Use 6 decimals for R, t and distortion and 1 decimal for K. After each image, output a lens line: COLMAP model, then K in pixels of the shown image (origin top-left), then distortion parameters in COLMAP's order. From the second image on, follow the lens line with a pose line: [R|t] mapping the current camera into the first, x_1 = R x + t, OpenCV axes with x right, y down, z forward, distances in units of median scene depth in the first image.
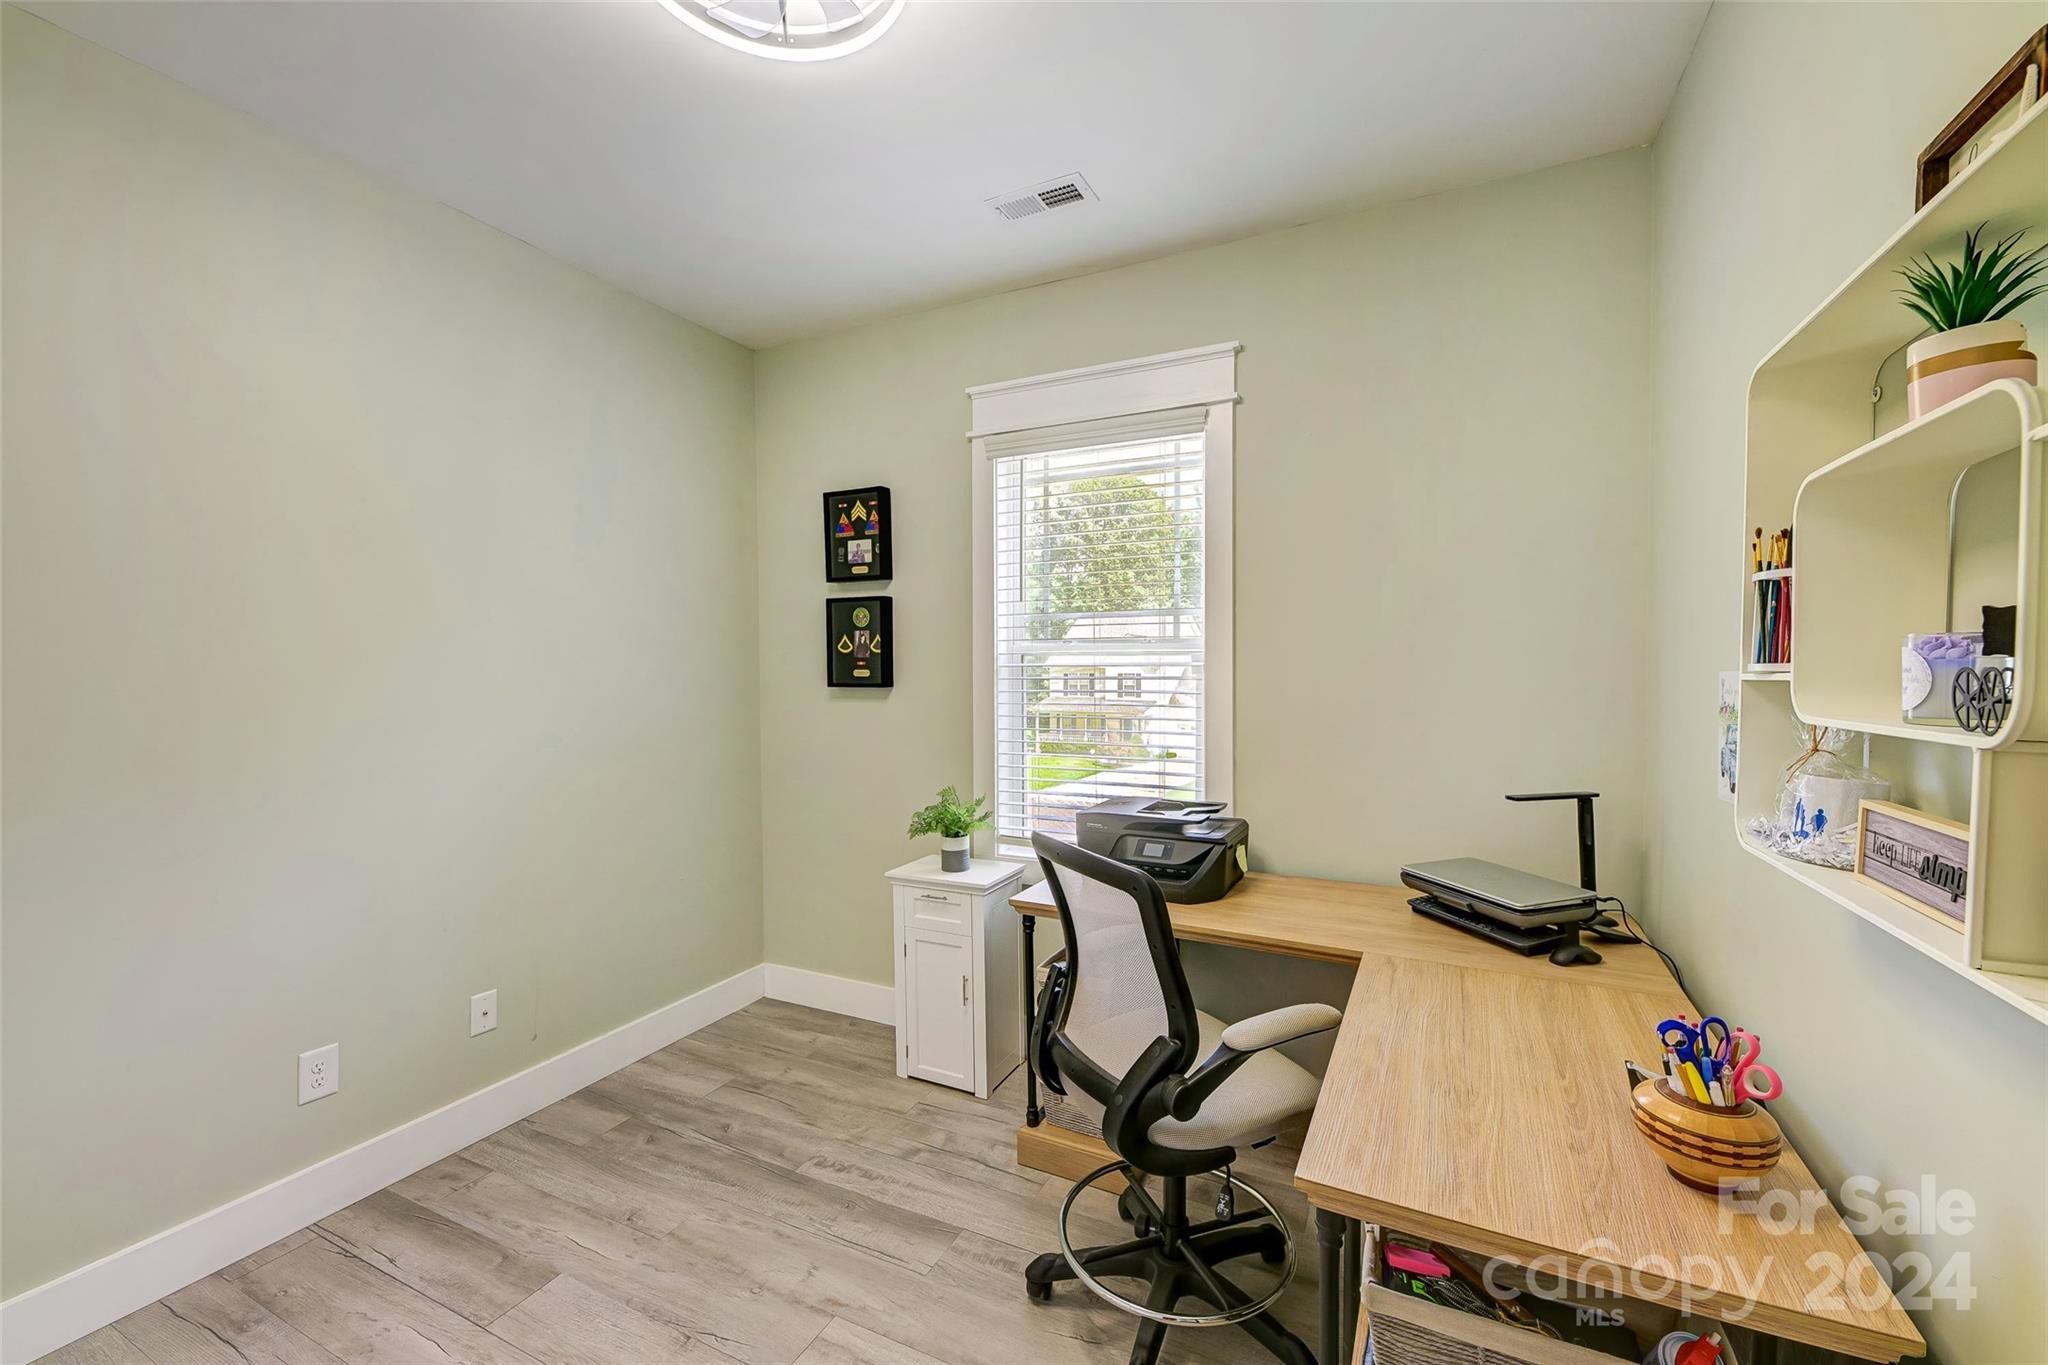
lens RADIAL K [[813.5, 0, 1029.0], [0, 813.5, 690.5], [0, 0, 1]] dist [0.016276, -0.010098]
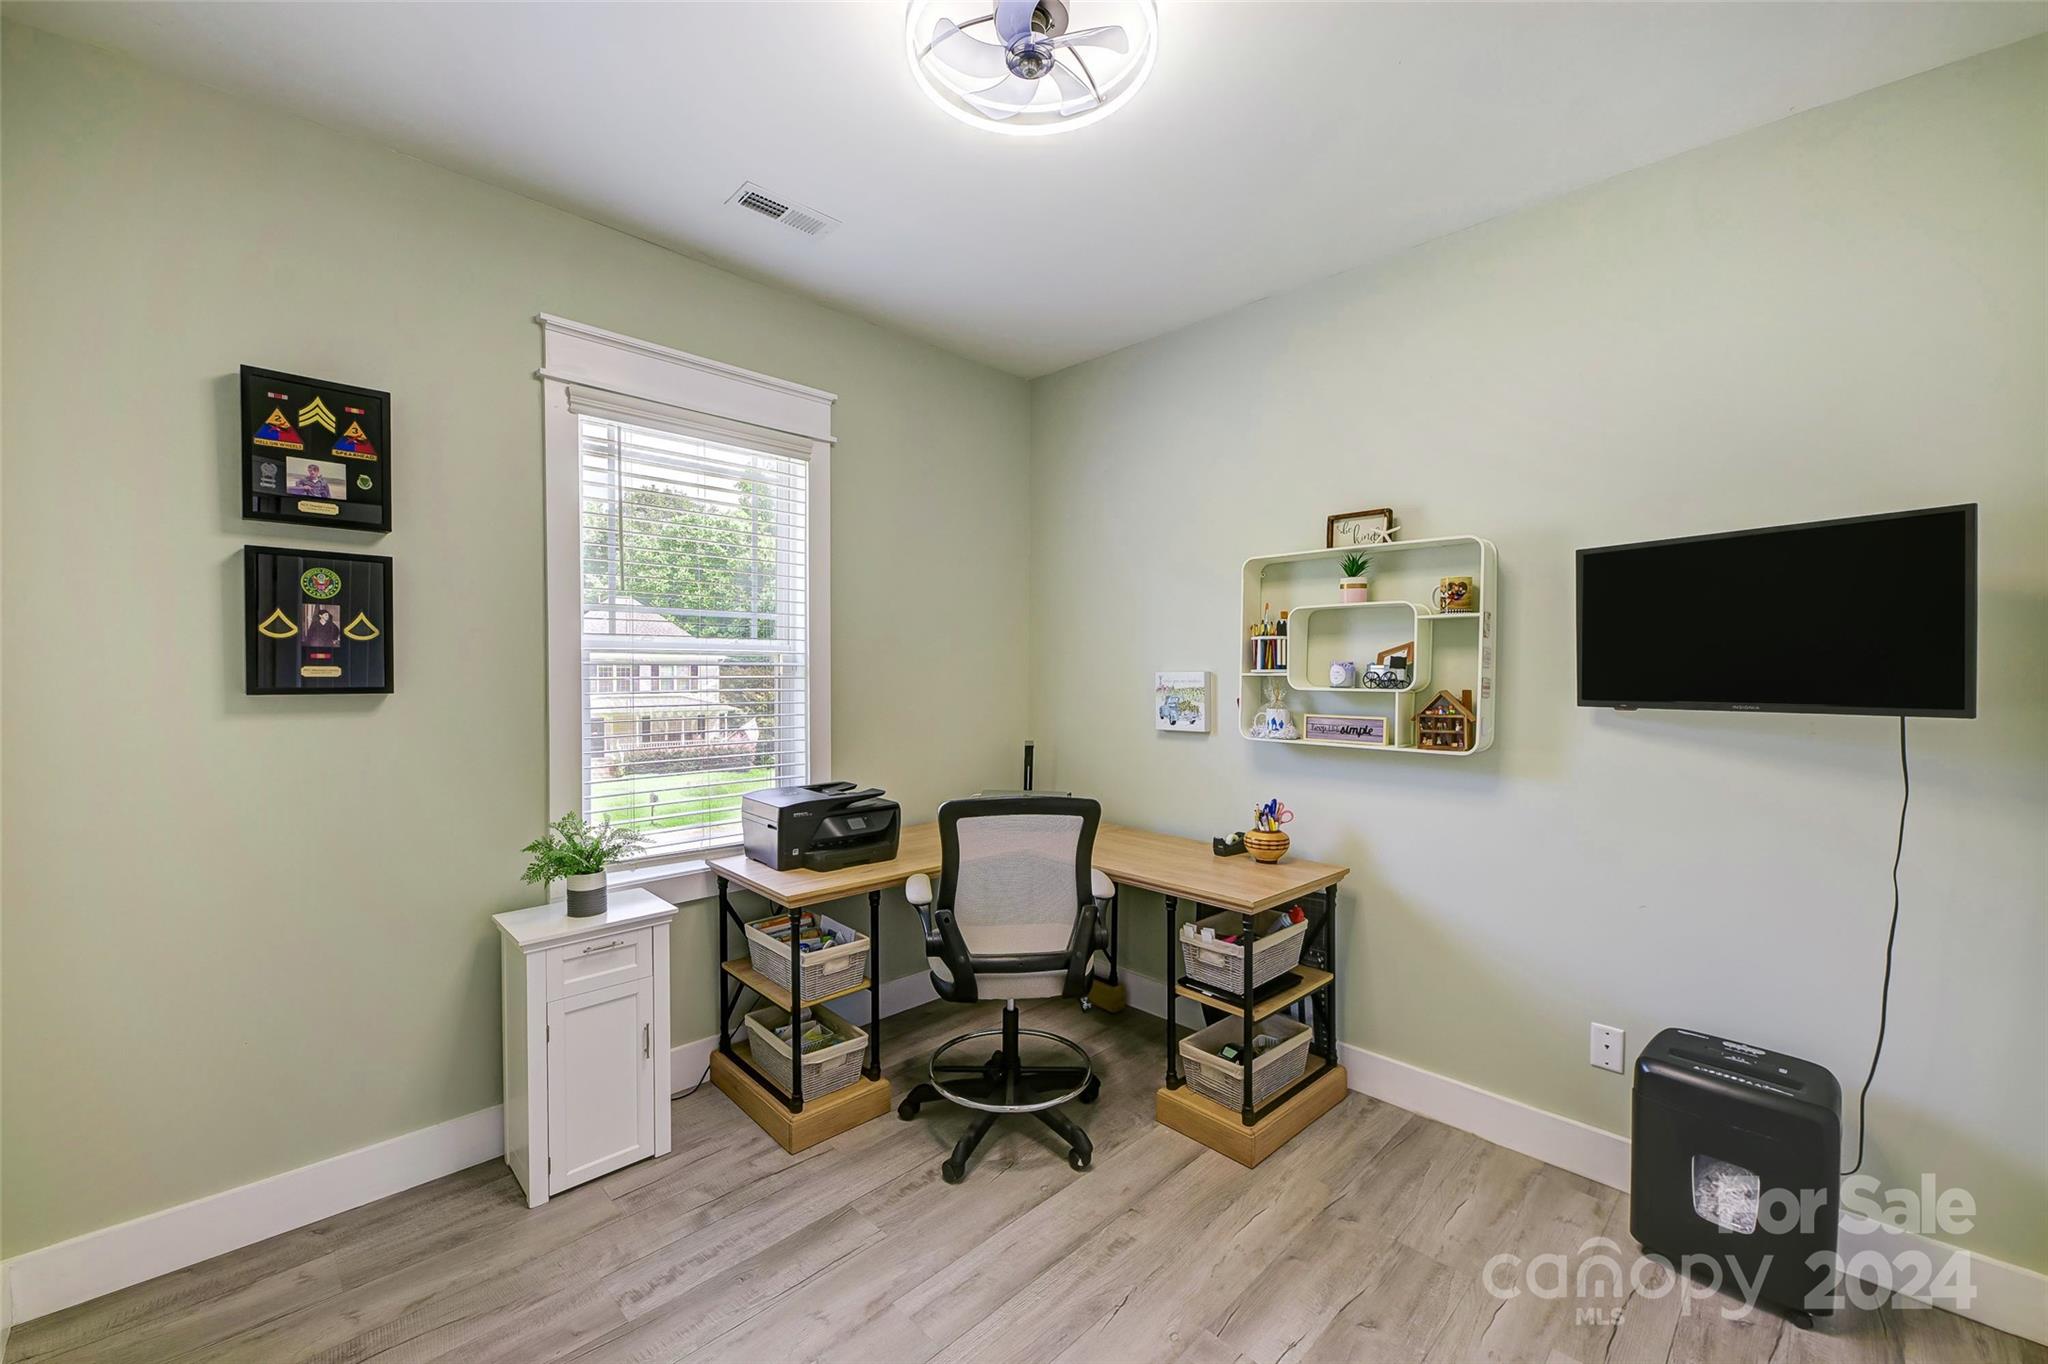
lens RADIAL K [[813.5, 0, 1029.0], [0, 813.5, 690.0], [0, 0, 1]] dist [0.016276, -0.010098]
pose [[0.328809, -0.017282, 0.944238, -0.633409], [0.022229, 0.999697, 0.010556, -0.001613], [-0.944135, 0.017519, 0.329093, 0.277334]]
